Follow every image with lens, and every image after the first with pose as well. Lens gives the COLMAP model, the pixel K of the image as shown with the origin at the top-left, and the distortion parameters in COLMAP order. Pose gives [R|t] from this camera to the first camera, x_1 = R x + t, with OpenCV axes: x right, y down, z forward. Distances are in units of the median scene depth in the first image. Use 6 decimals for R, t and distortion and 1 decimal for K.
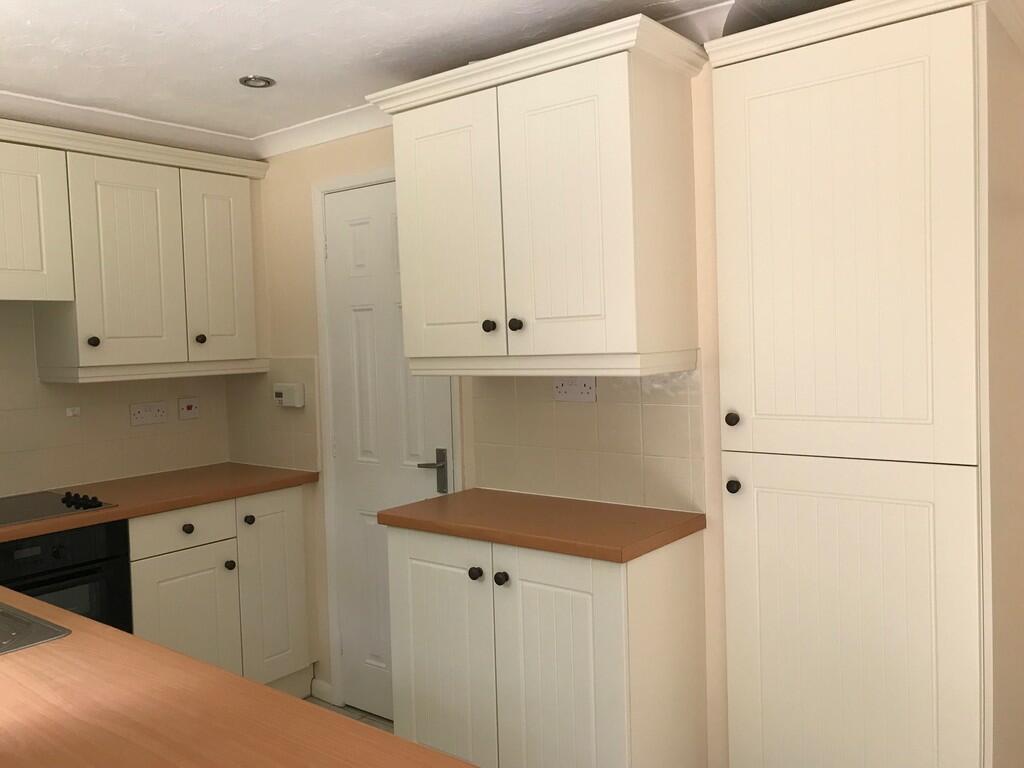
lens RADIAL K [[846.0, 0, 508.4], [0, 846.0, 382.7], [0, 0, 1]] dist [0.028265, 0.005464]
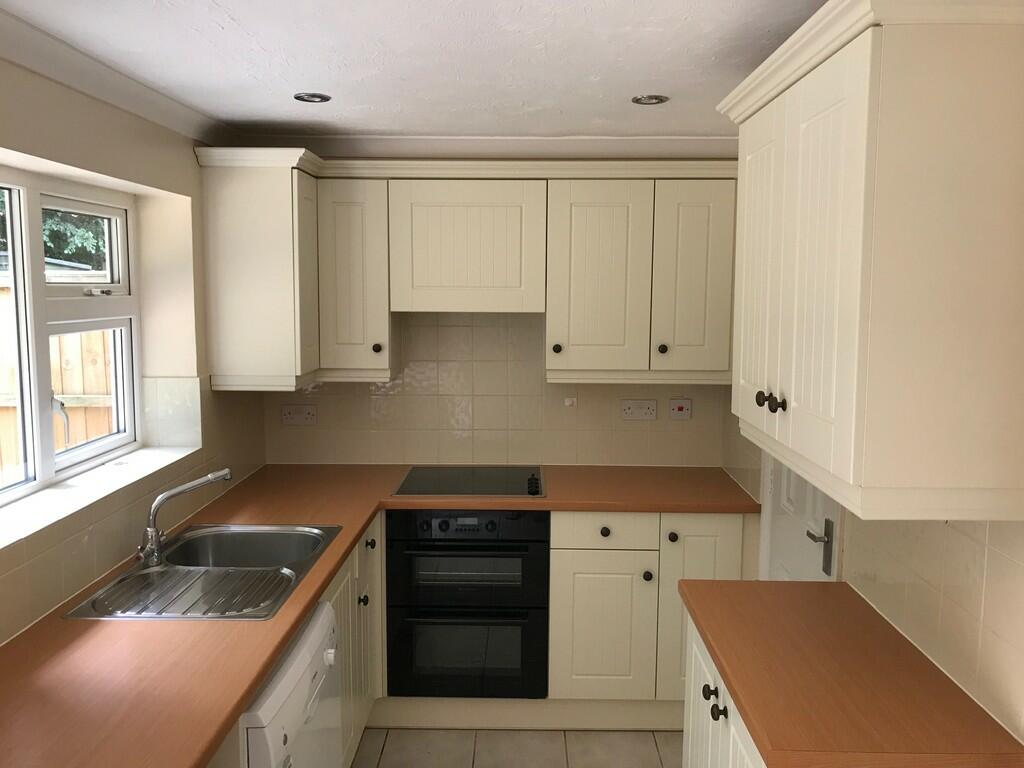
lens RADIAL K [[846.0, 0, 509.1], [0, 846.0, 381.4], [0, 0, 1]] dist [0.028265, 0.005464]
pose [[0.599924, 0.130238, -0.789385, 0.360065], [-0.067286, 0.991379, 0.112428, -0.124835], [0.797222, -0.014334, 0.603516, 0.268143]]
